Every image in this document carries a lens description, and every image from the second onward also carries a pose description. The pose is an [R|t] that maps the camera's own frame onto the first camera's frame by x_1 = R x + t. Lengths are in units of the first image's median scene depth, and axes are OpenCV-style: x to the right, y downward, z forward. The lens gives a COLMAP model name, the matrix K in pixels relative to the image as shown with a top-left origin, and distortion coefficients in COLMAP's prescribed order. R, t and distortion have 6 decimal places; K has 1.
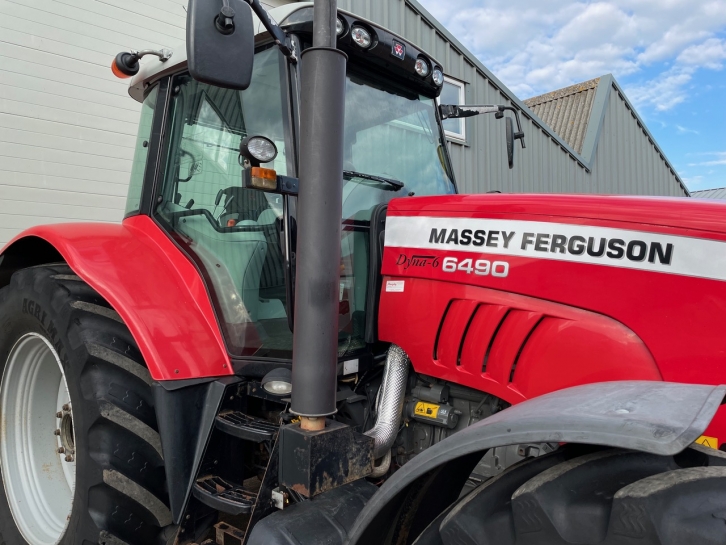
lens RADIAL K [[569.6, 0, 356.6], [0, 569.6, 262.5], [0, 0, 1]] dist [0.088309, -0.118405]
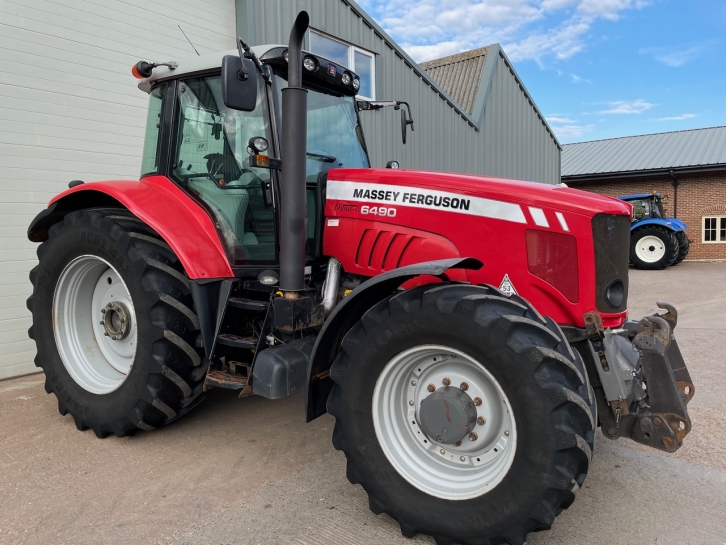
lens RADIAL K [[569.6, 0, 362.2], [0, 569.6, 268.9], [0, 0, 1]] dist [0.088309, -0.118405]
pose [[0.986740, -0.015751, 0.161543, -0.122620], [-0.001978, 0.994039, 0.109004, -0.006702], [-0.162297, -0.107878, 0.980827, -0.690084]]
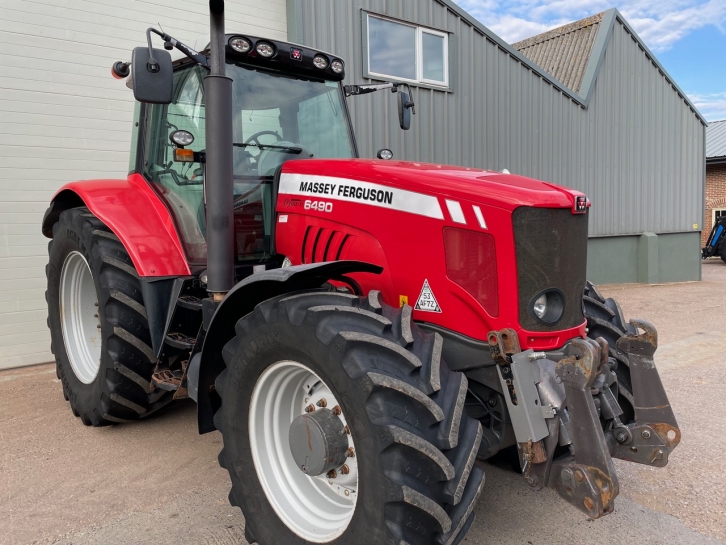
lens RADIAL K [[569.6, 0, 347.2], [0, 569.6, 270.8], [0, 0, 1]] dist [0.088309, -0.118405]
pose [[0.993350, -0.002741, -0.115100, 0.422851], [0.017156, 0.992080, 0.124434, -0.009122], [0.113847, -0.125581, 0.985529, -0.555627]]
